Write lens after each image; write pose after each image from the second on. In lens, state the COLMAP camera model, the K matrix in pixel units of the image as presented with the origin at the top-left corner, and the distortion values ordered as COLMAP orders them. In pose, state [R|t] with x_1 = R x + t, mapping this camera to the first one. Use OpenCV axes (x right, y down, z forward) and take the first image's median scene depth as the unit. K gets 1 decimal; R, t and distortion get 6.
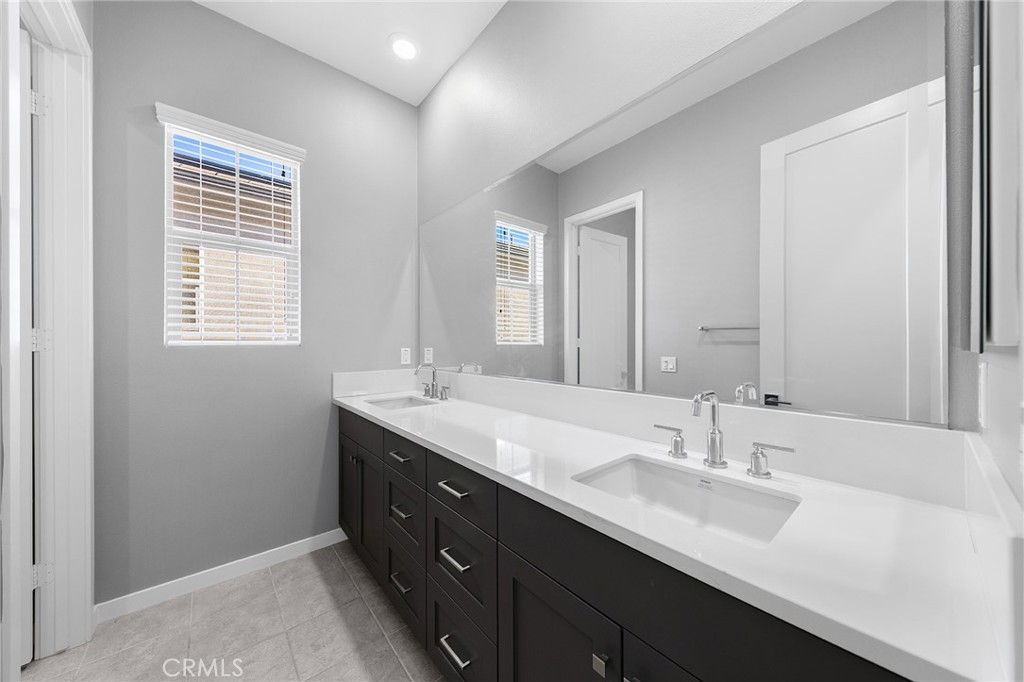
lens RADIAL K [[352.3, 0, 509.1], [0, 352.3, 344.9], [0, 0, 1]] dist [0.006721, -0.000093]
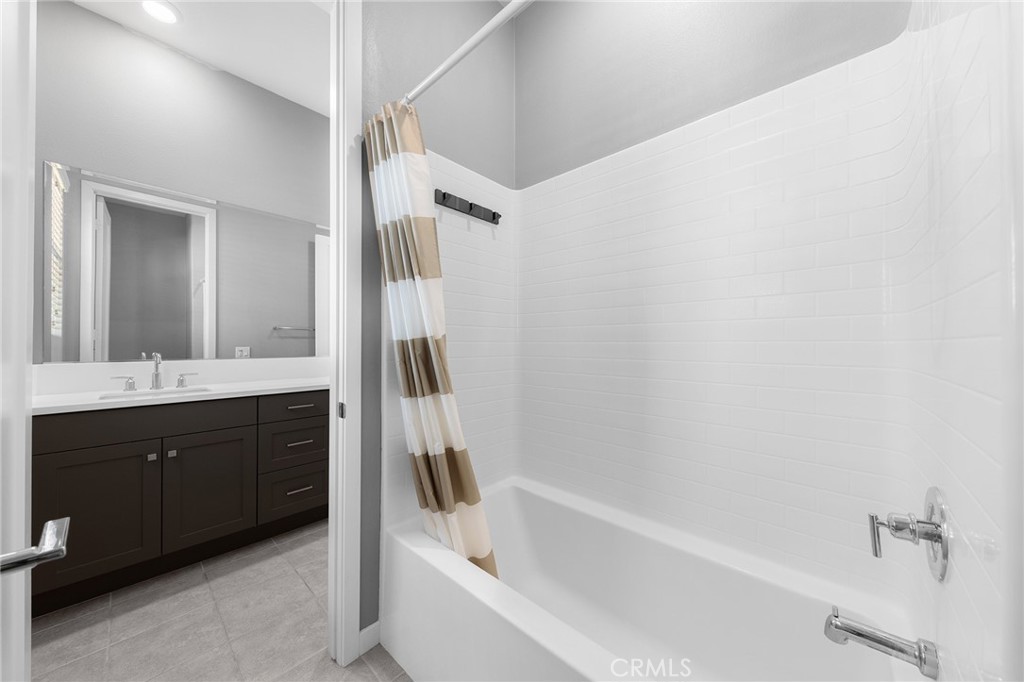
lens RADIAL K [[352.3, 0, 510.5], [0, 352.3, 343.5], [0, 0, 1]] dist [0.006721, -0.000093]
pose [[-0.116019, 0.004742, 0.993236, -1.399071], [-0.004084, 0.999978, -0.005251, 0.032608], [-0.993239, -0.004665, -0.115997, 0.202262]]
